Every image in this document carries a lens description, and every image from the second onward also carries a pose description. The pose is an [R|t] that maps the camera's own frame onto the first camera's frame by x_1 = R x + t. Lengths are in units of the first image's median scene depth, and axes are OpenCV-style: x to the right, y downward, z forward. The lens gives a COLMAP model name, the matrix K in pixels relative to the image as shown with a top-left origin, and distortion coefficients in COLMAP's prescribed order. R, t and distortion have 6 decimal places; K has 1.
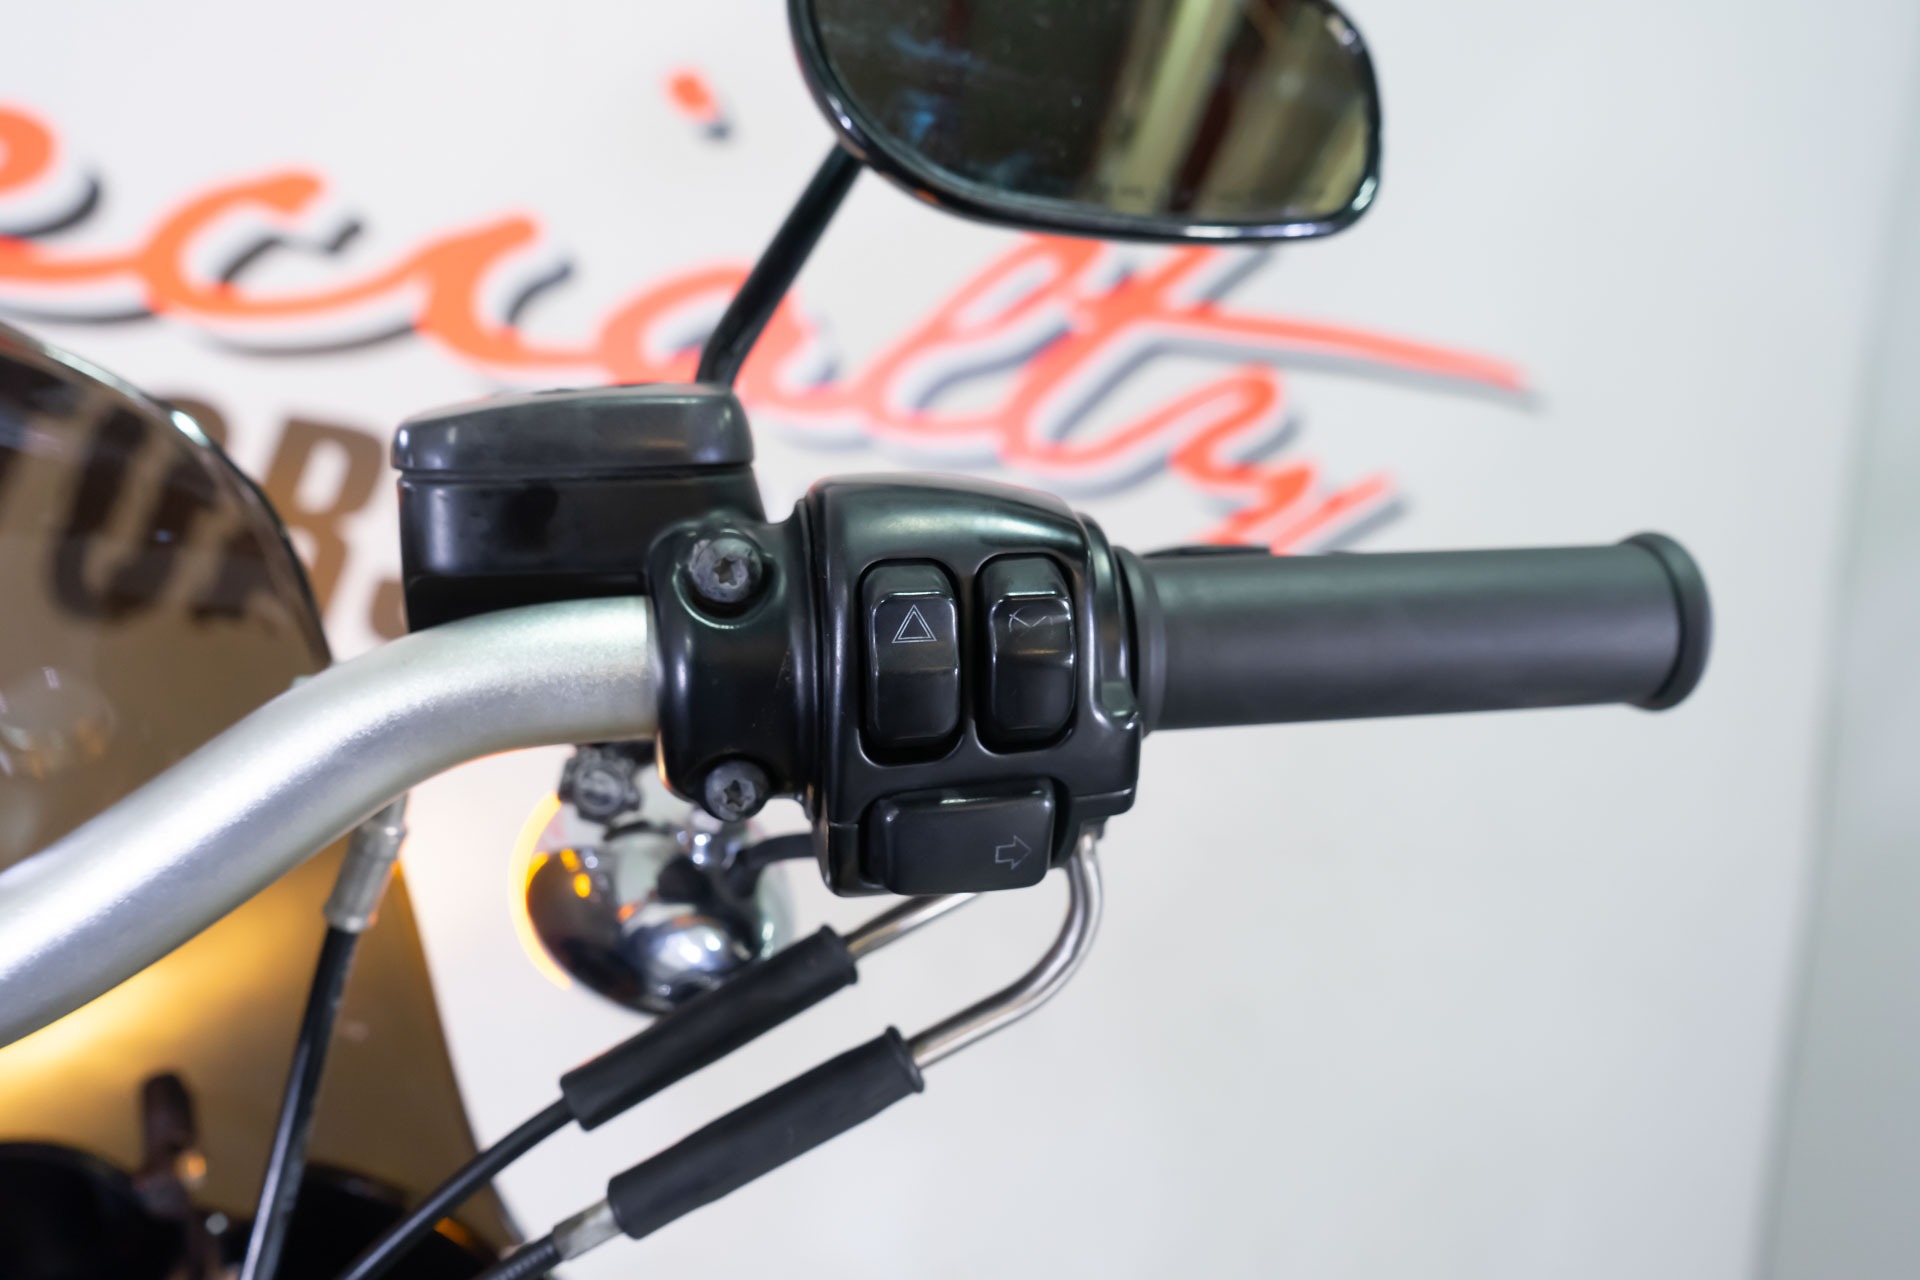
lens RADIAL K [[1541.0, 0, 960.0], [0, 1541.0, 640.0], [0, 0, 1]] dist [-0.004334, -0.002571]
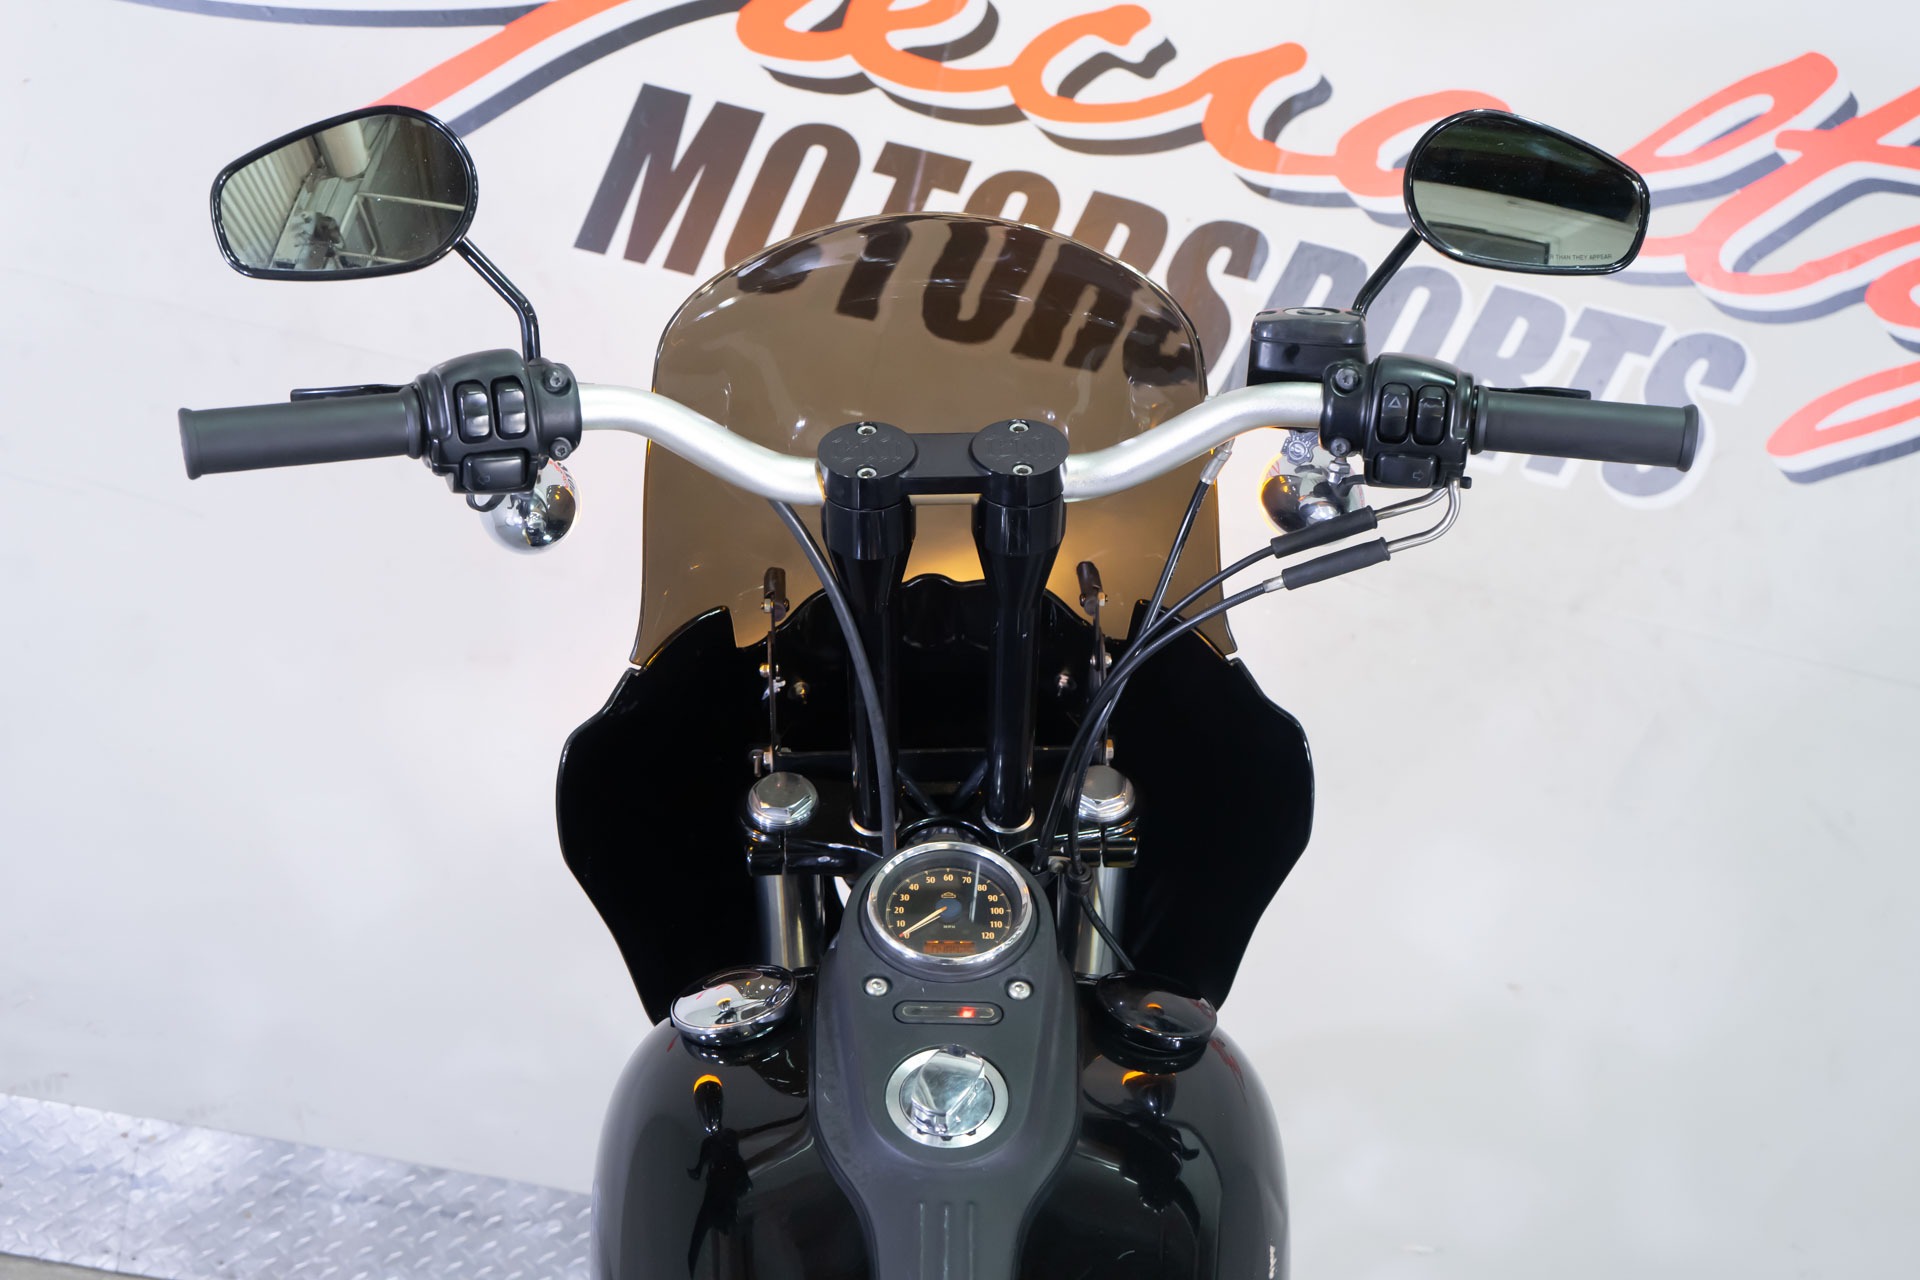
lens RADIAL K [[2001.9, 0, 960.0], [0, 2001.9, 640.0], [0, 0, 1]] dist [-0.010432, 0.037356]
pose [[0.914045, 0.169733, -0.368392, 0.656824], [-0.125616, 0.982038, 0.140789, 0.003698], [0.385672, -0.082412, 0.918948, -2.842661]]
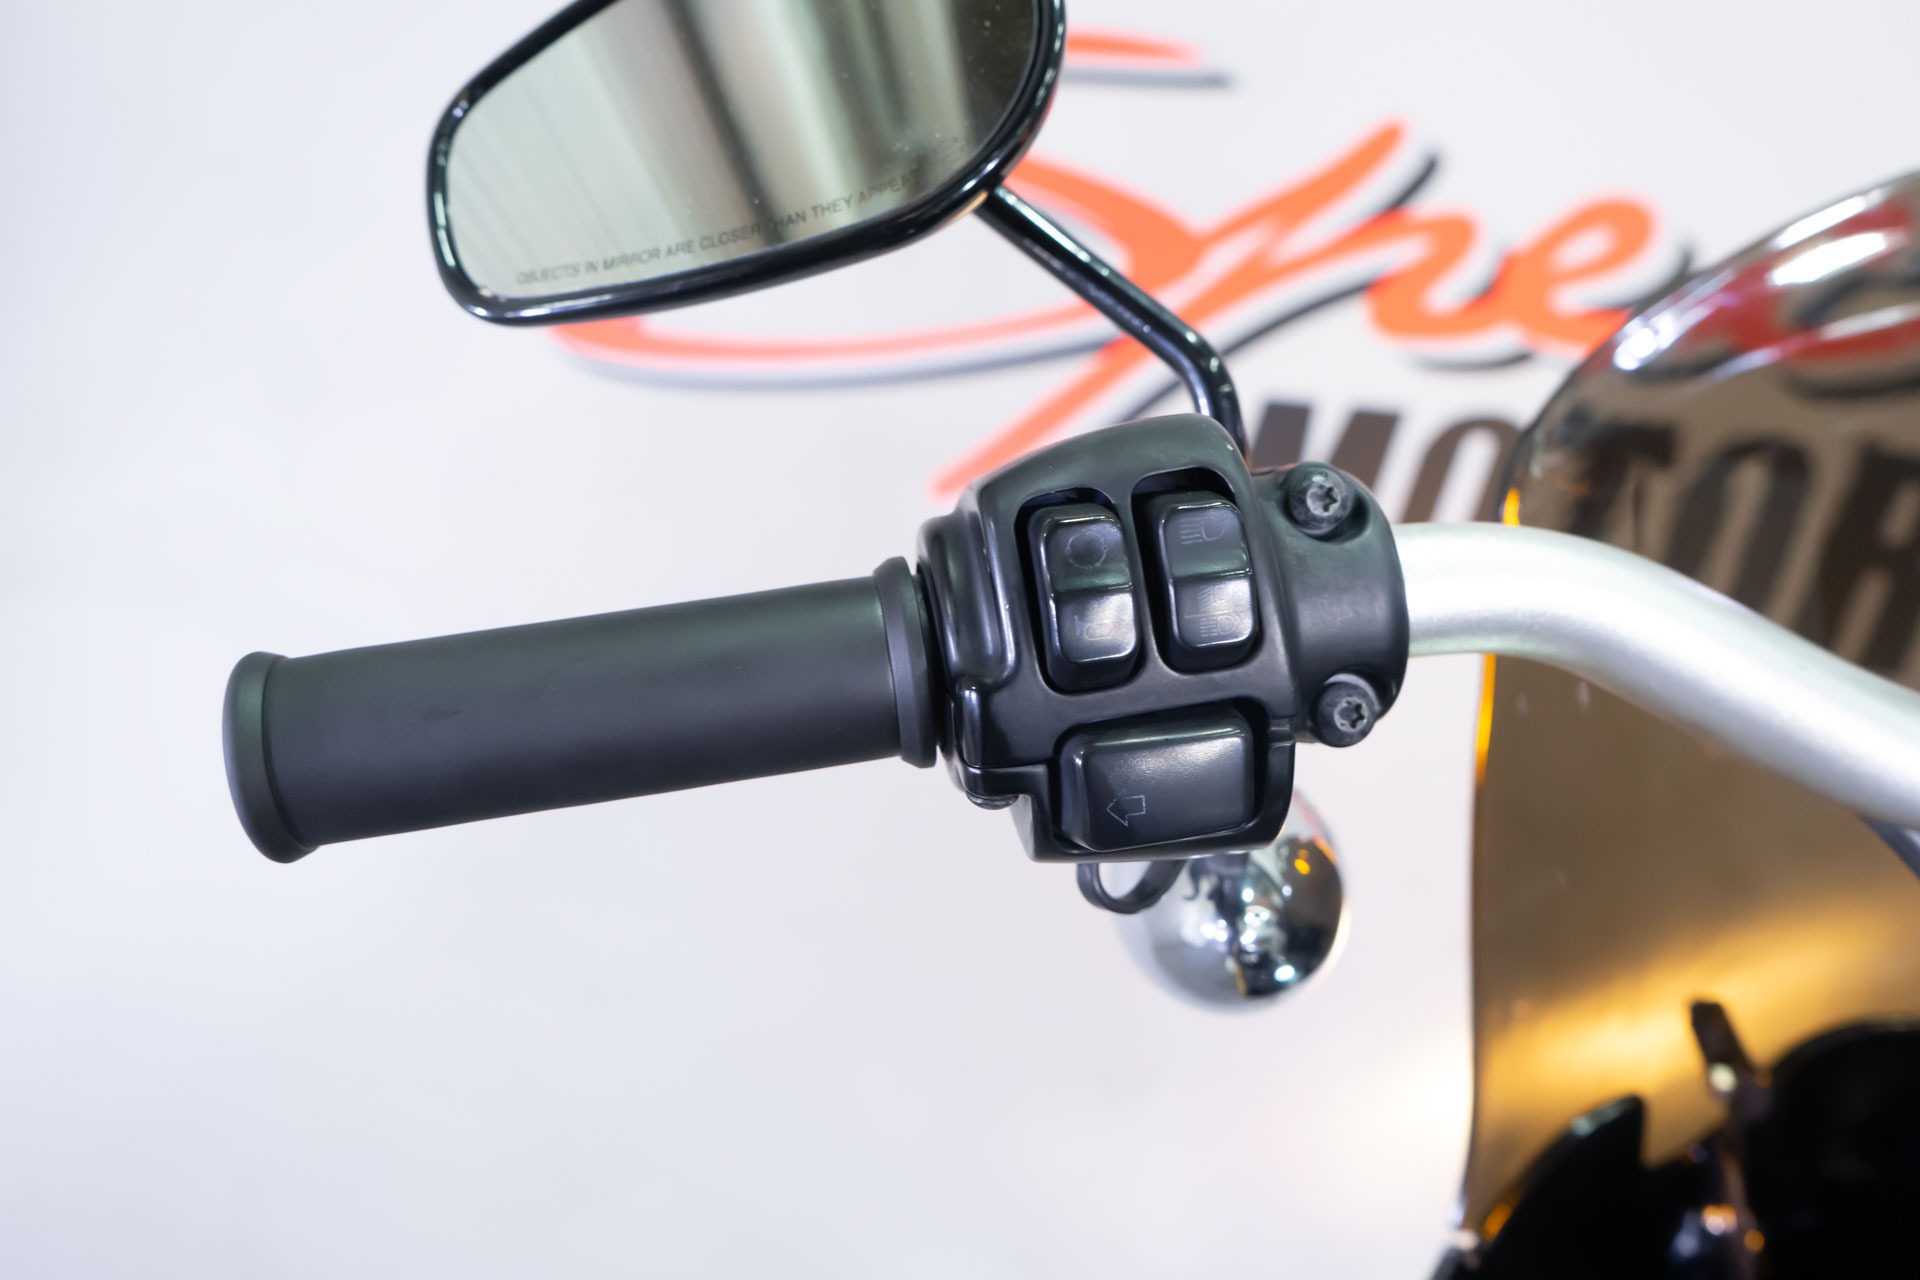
lens RADIAL K [[1541.0, 0, 960.0], [0, 1541.0, 640.0], [0, 0, 1]] dist [-0.004334, -0.002571]
pose [[0.753305, -0.006994, -0.657634, -0.966798], [-0.044199, 0.997144, -0.061233, 0.289650], [0.656184, 0.075194, 0.750845, -0.608099]]
